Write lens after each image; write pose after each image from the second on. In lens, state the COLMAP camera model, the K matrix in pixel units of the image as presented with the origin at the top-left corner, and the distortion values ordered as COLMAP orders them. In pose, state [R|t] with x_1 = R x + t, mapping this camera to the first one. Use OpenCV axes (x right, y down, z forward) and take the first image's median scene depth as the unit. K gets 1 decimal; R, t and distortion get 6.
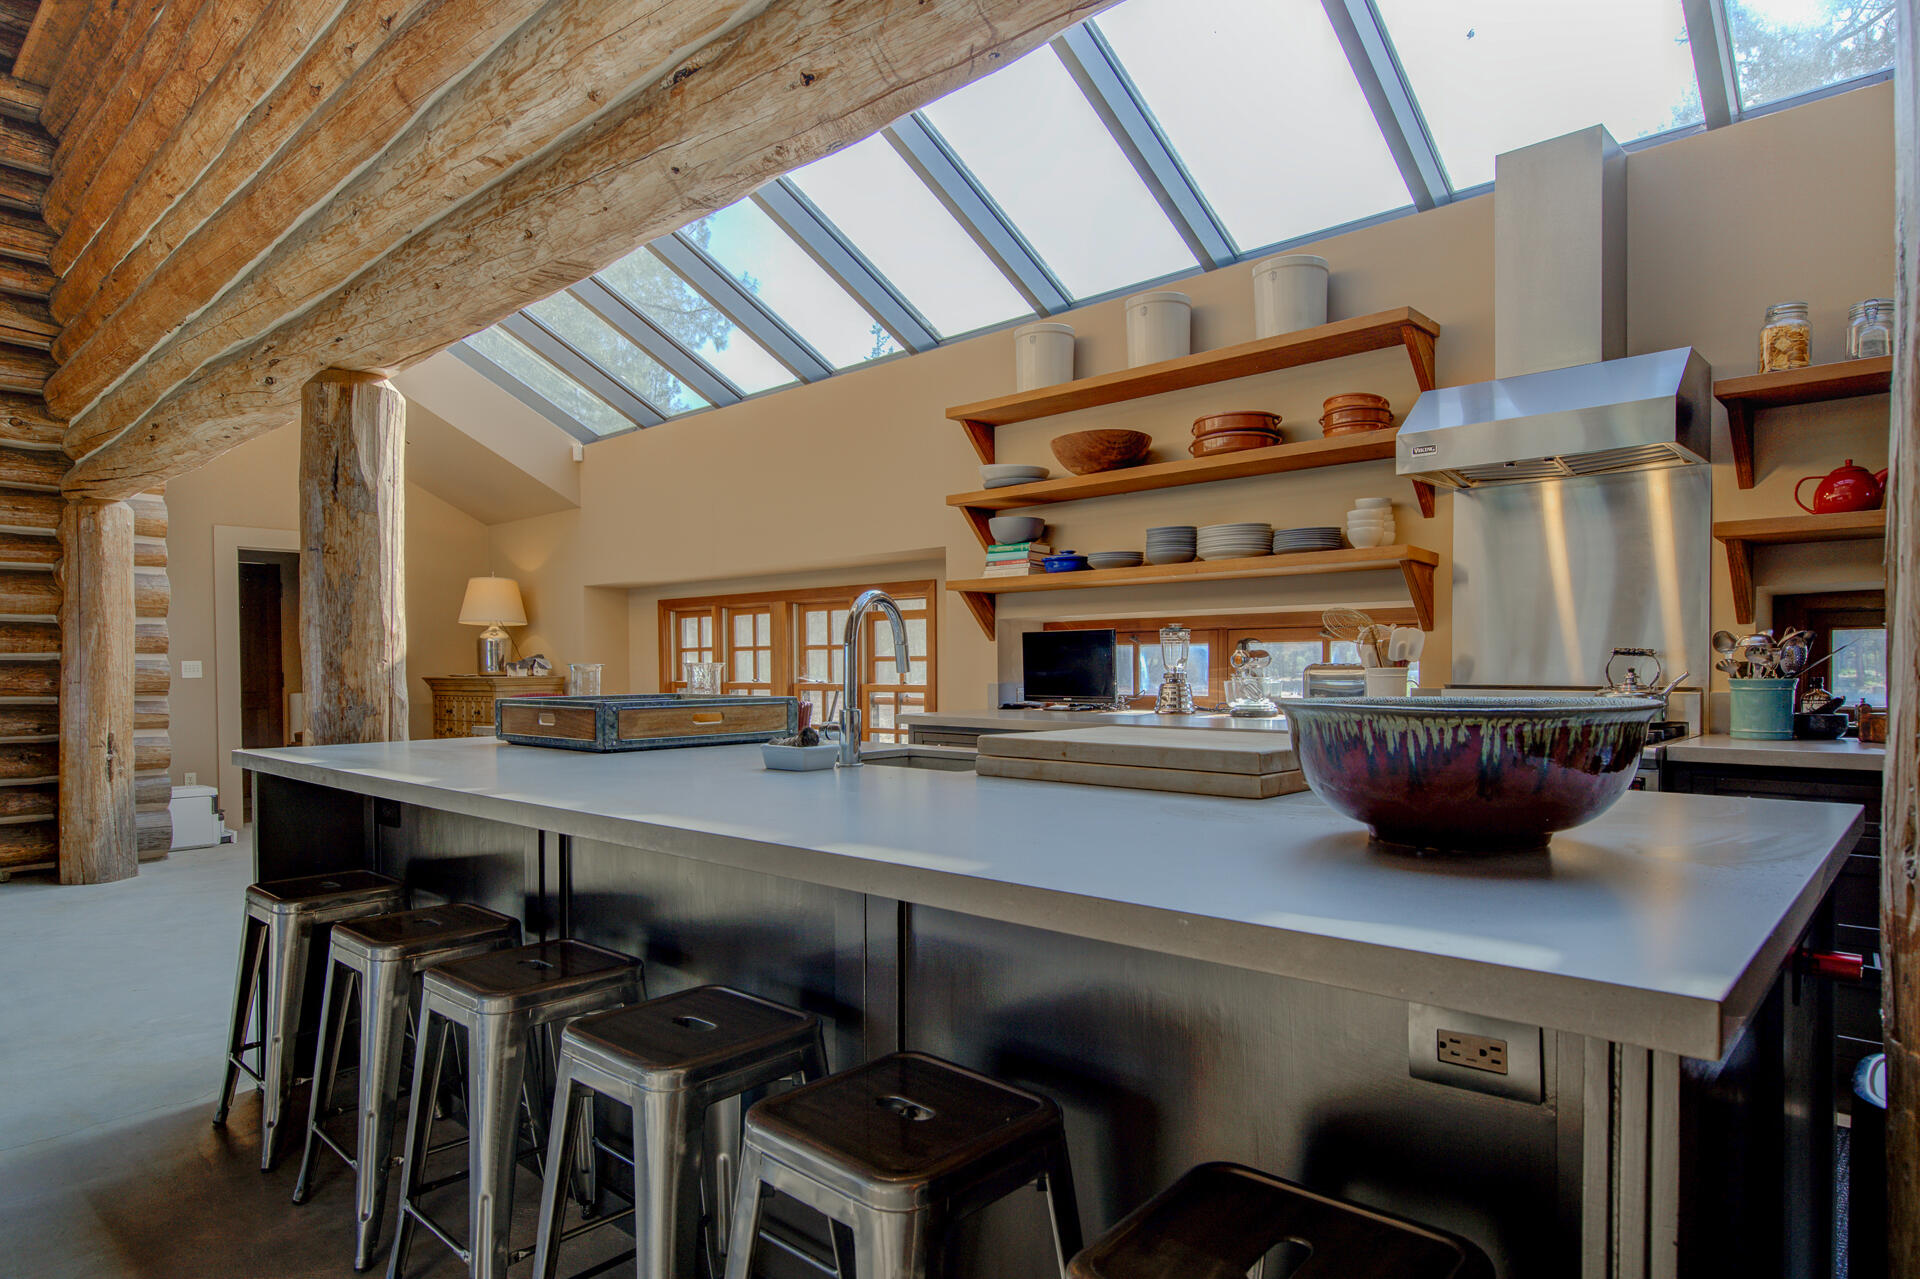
lens RADIAL K [[1058.7, 0, 960.0], [0, 1058.7, 639.5], [0, 0, 1]] dist [-0.016114, -0.000868]
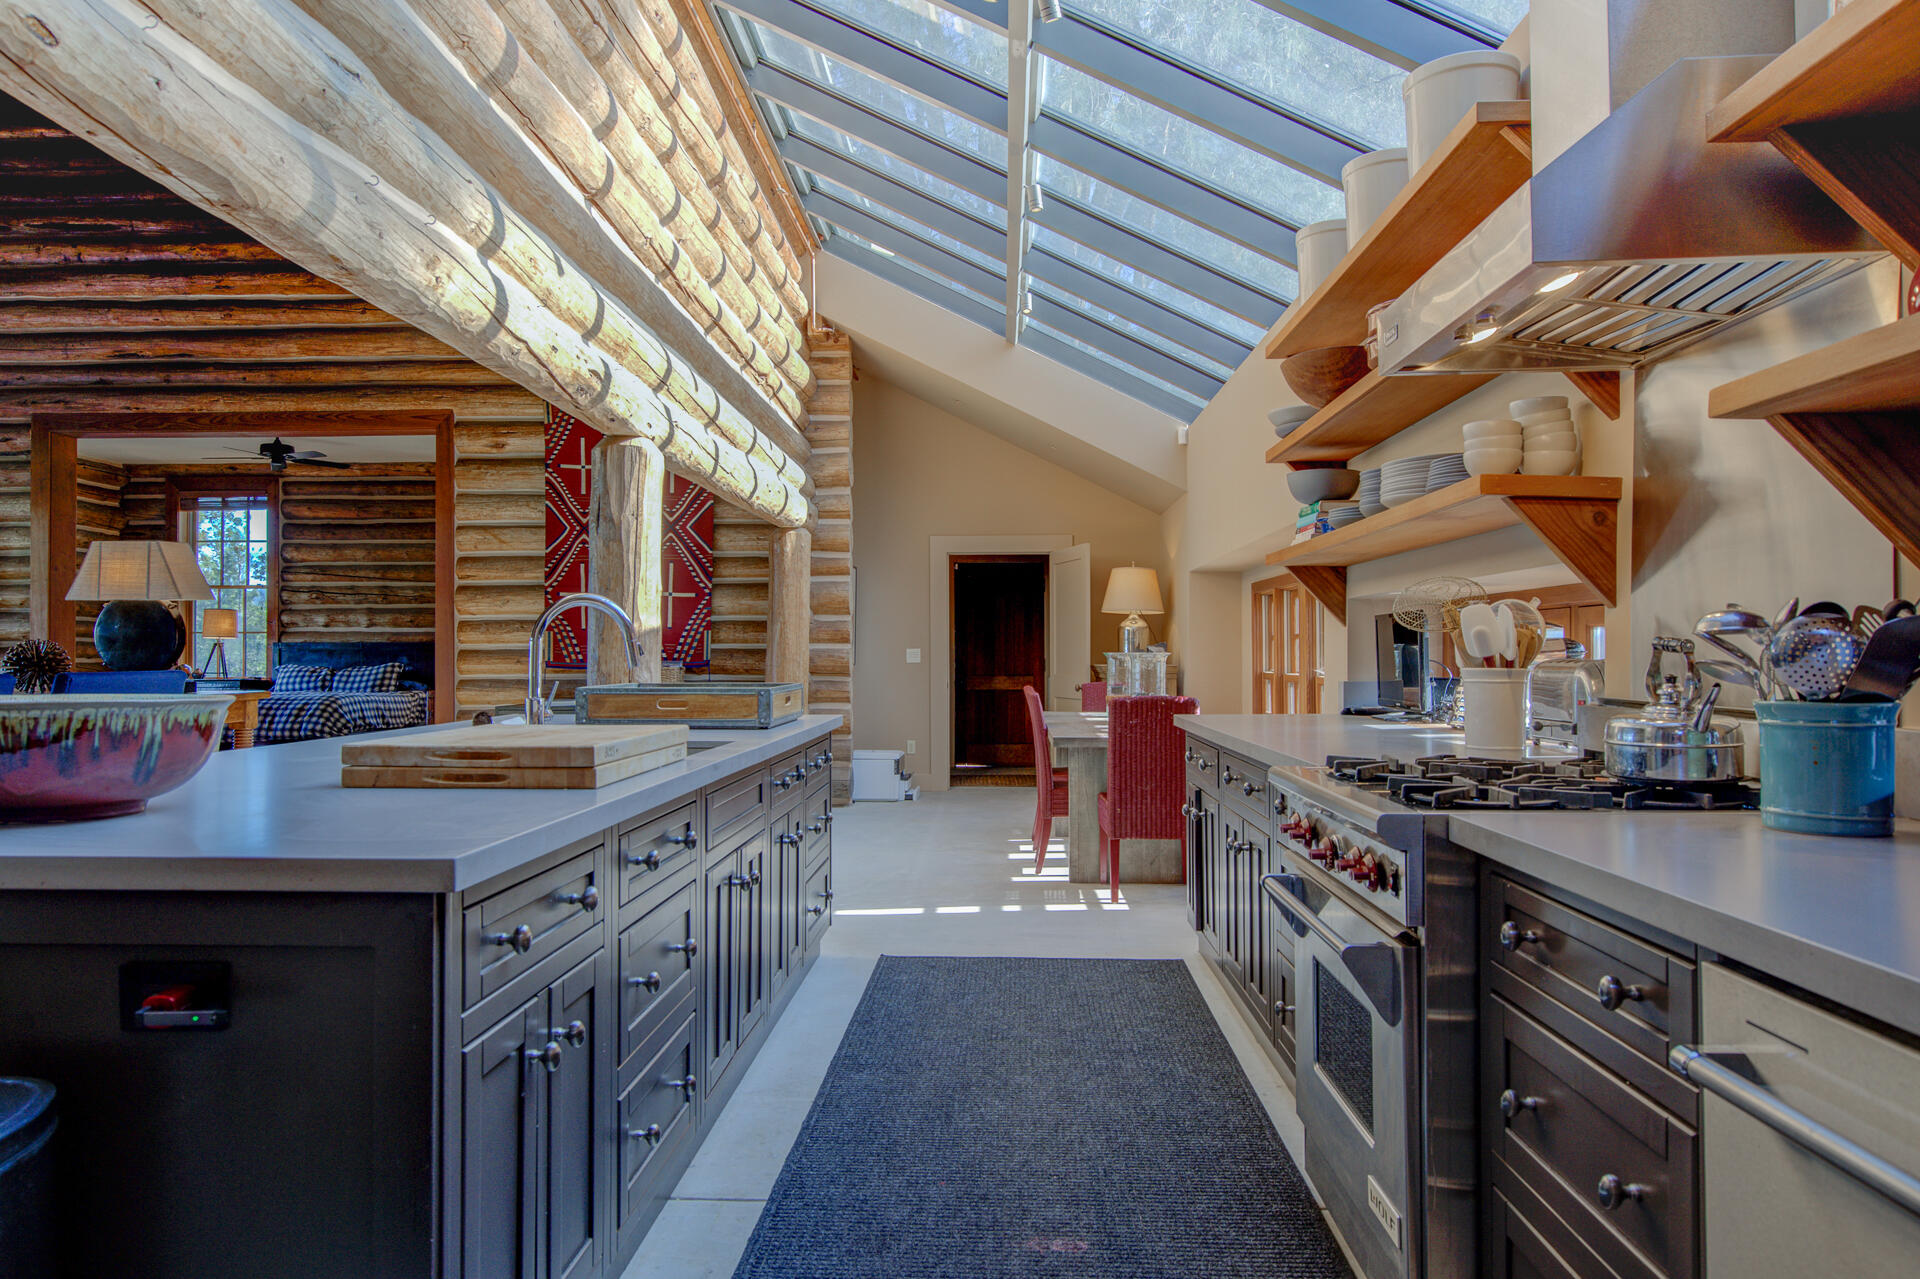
lens RADIAL K [[1218.6, 0, 960.0], [0, 1218.6, 639.5], [0, 0, 1]] dist [-0.004643, 0.003098]
pose [[0.633986, -0.003749, -0.773336, 0.472739], [0.014403, 0.999872, 0.006960, 0.000780], [0.773211, -0.015551, 0.633959, 0.181768]]
